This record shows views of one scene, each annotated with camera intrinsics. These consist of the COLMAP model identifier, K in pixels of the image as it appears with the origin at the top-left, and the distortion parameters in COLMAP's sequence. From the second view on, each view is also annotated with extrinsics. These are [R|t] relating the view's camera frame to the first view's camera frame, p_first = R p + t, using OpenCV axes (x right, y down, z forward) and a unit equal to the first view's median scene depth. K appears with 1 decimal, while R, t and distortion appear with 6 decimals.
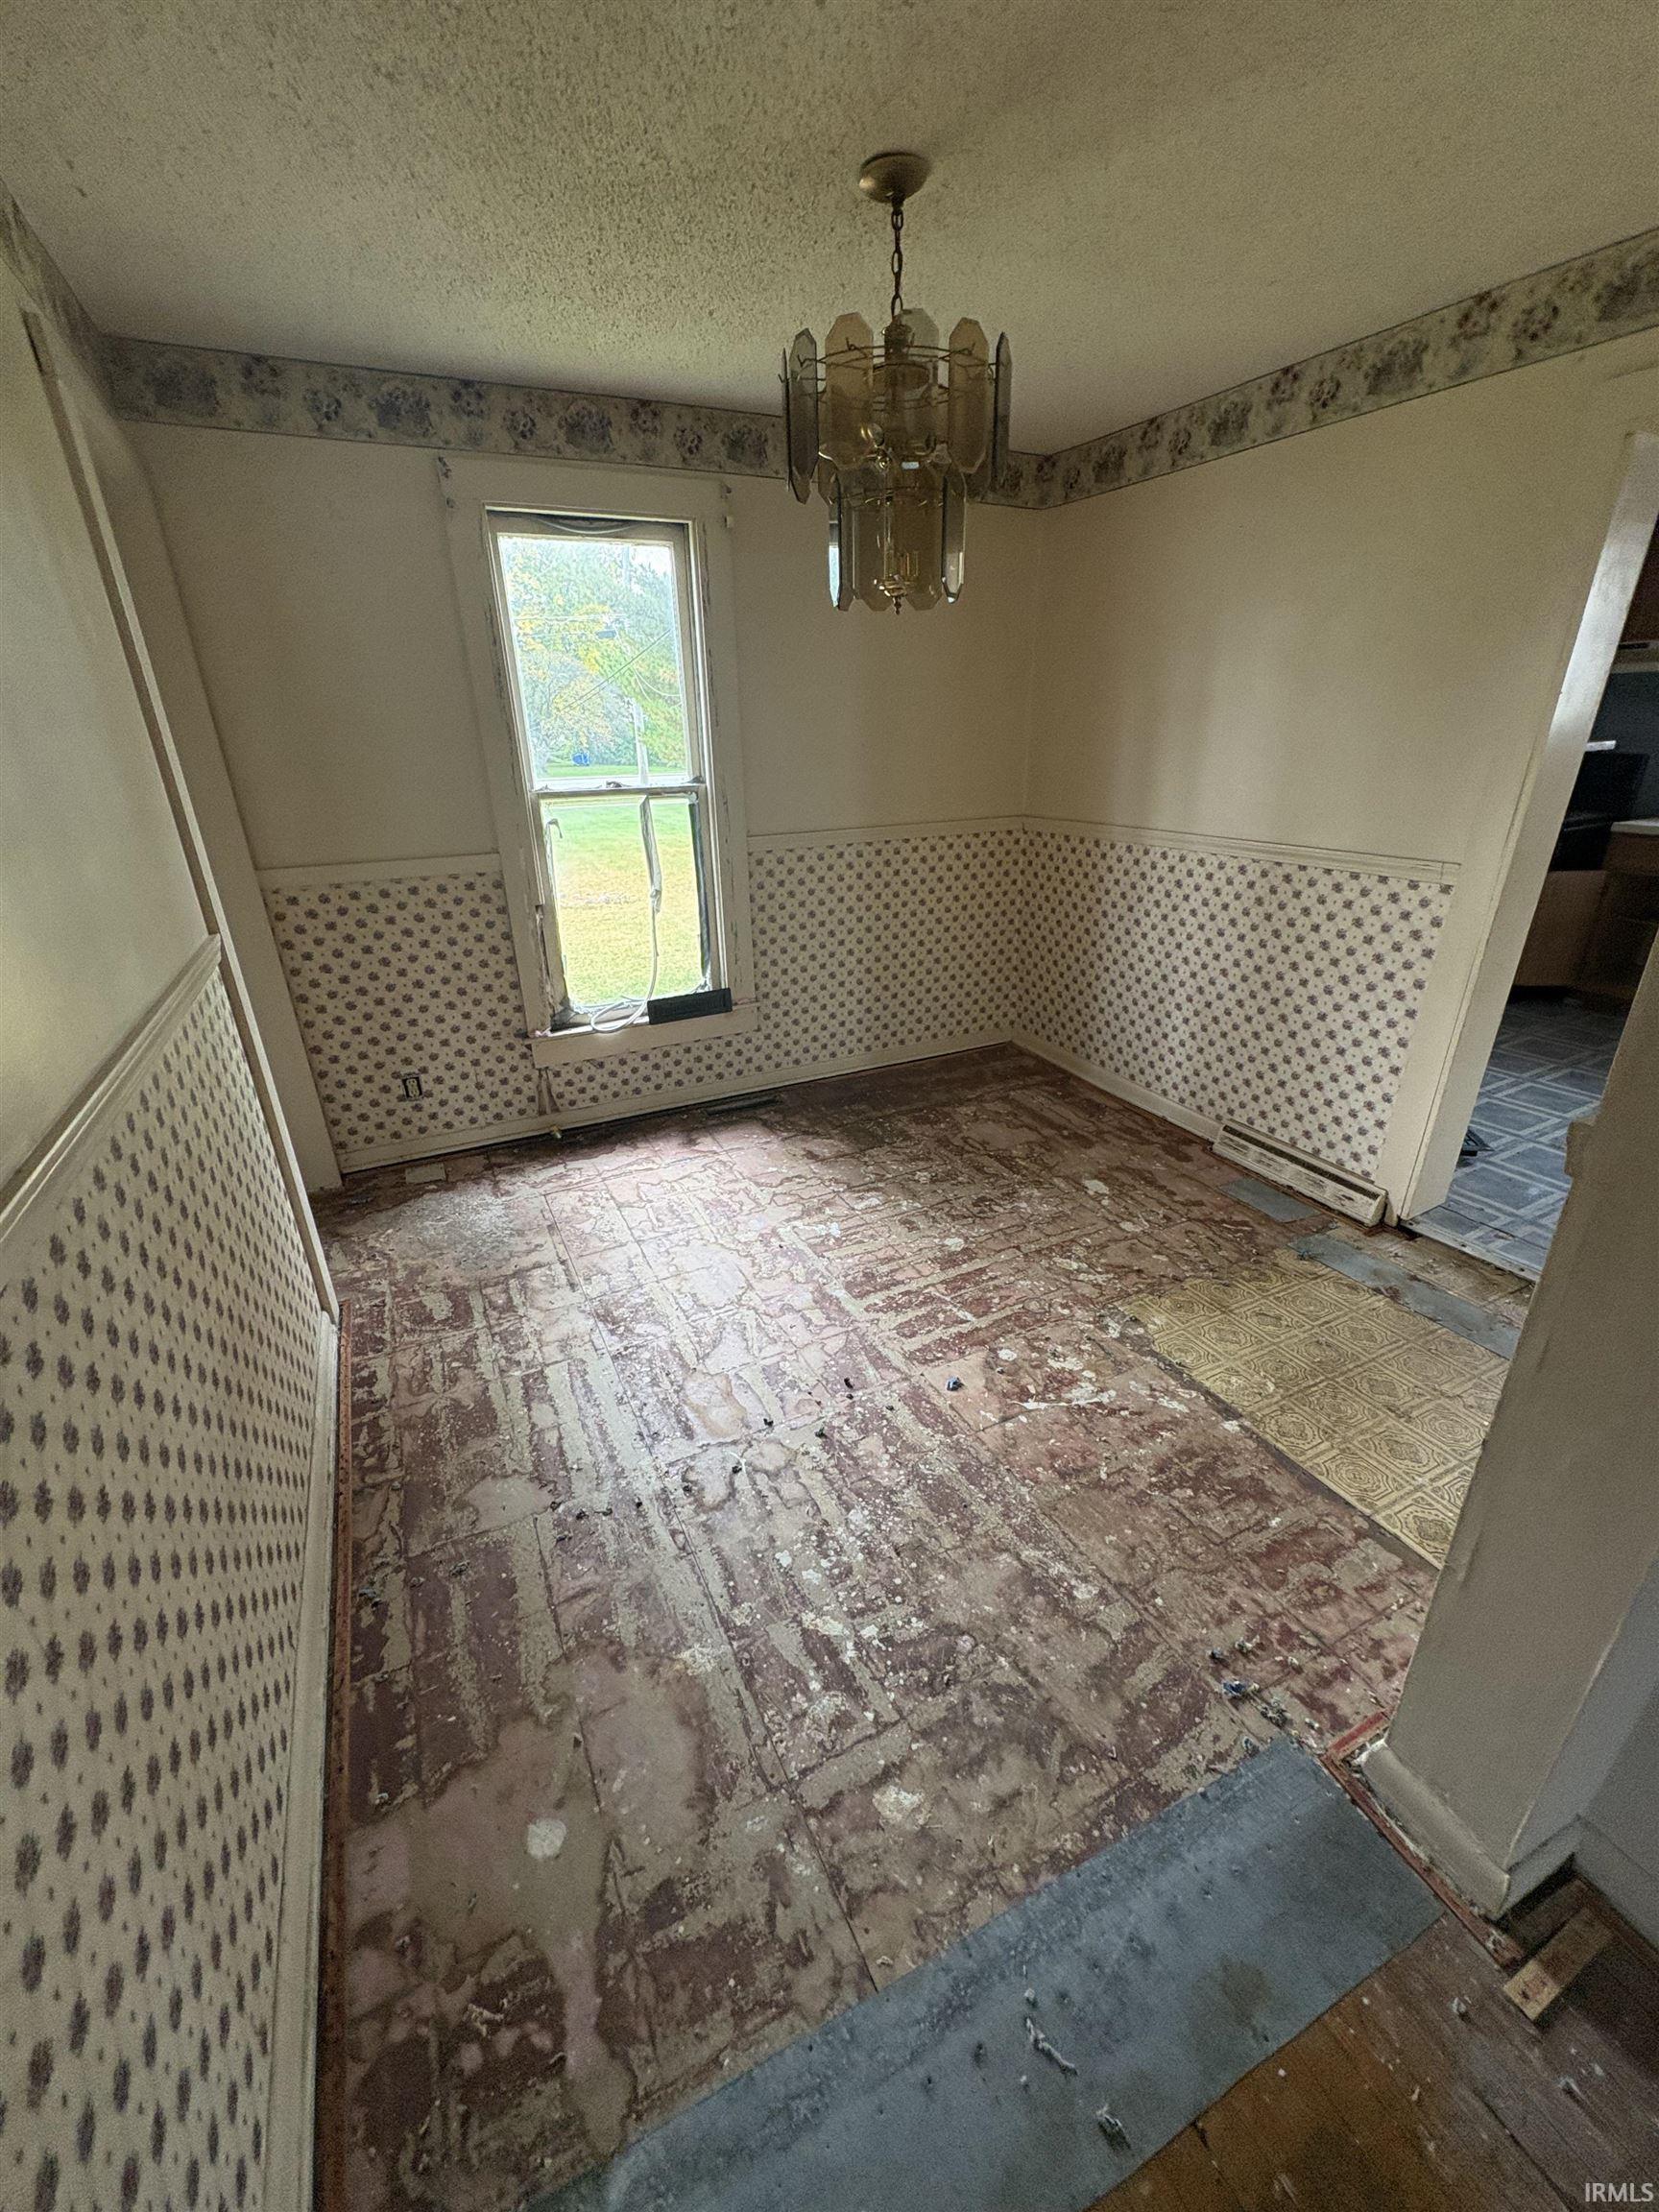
lens RADIAL K [[879.4, 0, 831.9], [0, 879.4, 1093.3], [0, 0, 1]] dist [0.001794, -0.000764]
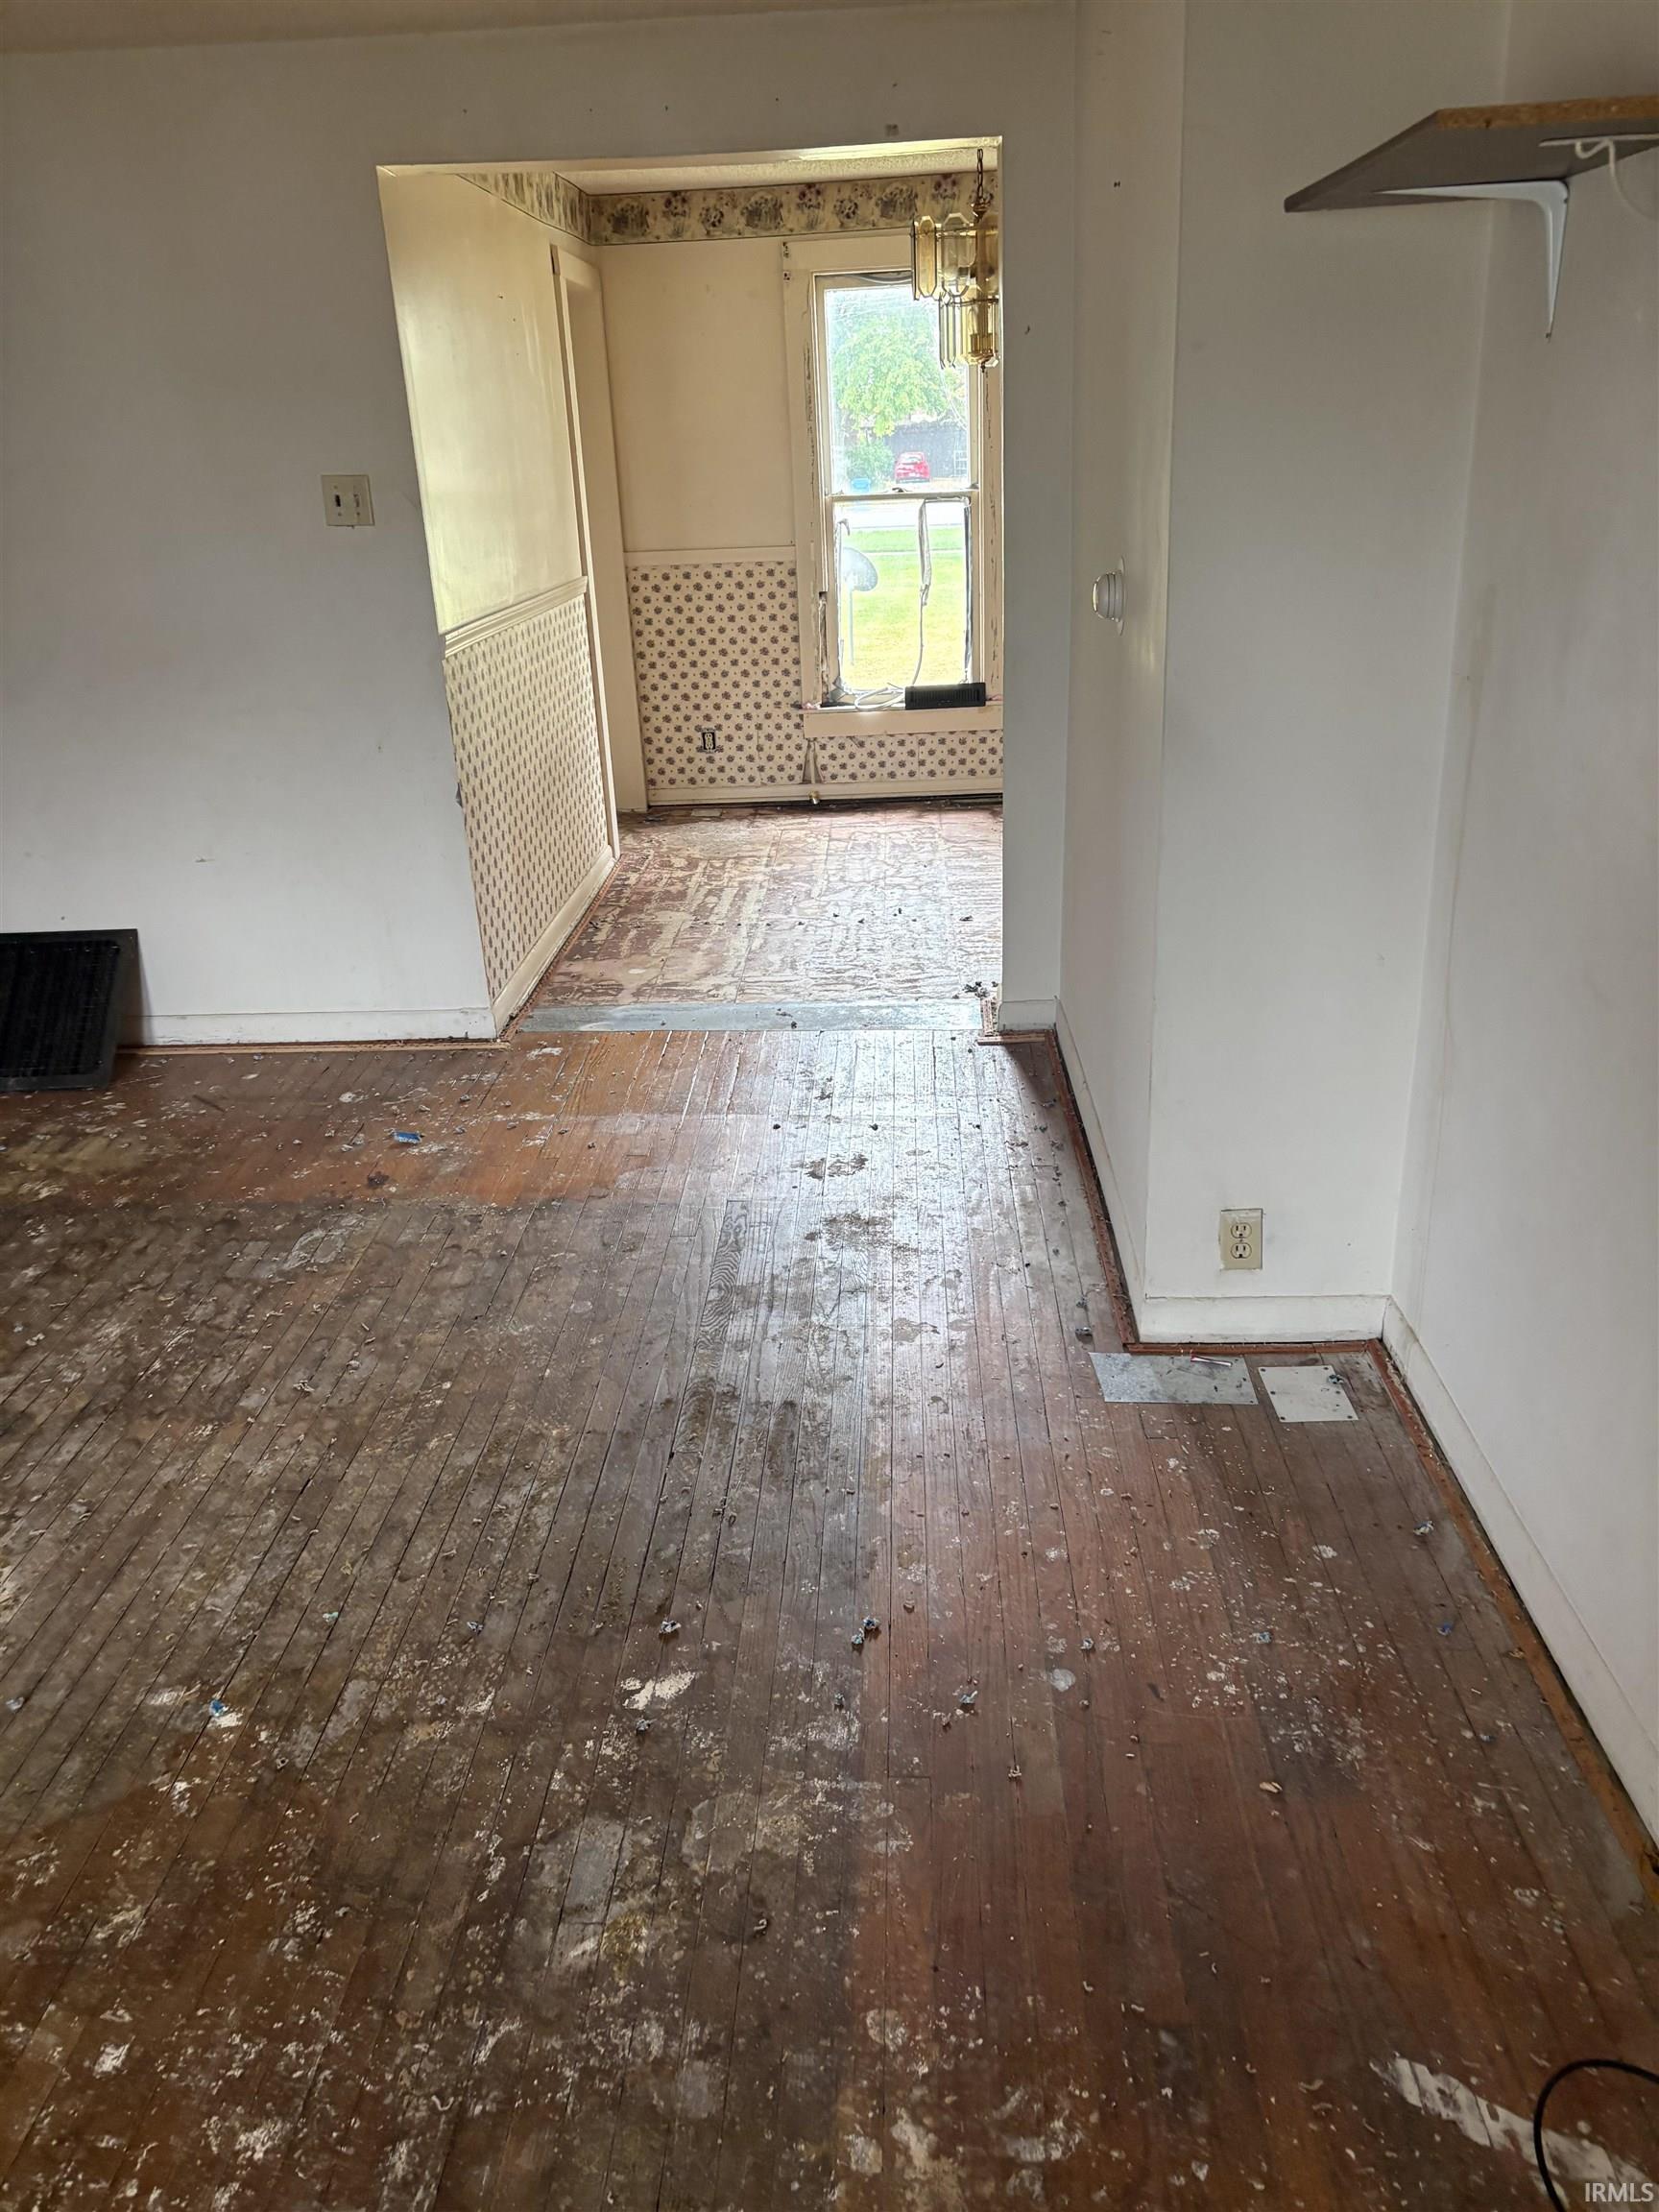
lens RADIAL K [[1677.4, 0, 826.1], [0, 1677.4, 1108.1], [0, 0, 1]] dist [0.026786, -0.033418]
pose [[0.877545, 0.166611, -0.449617, 0.796195], [-0.164718, 0.985374, 0.043652, 0.366945], [0.450314, 0.035753, 0.892154, -0.981688]]
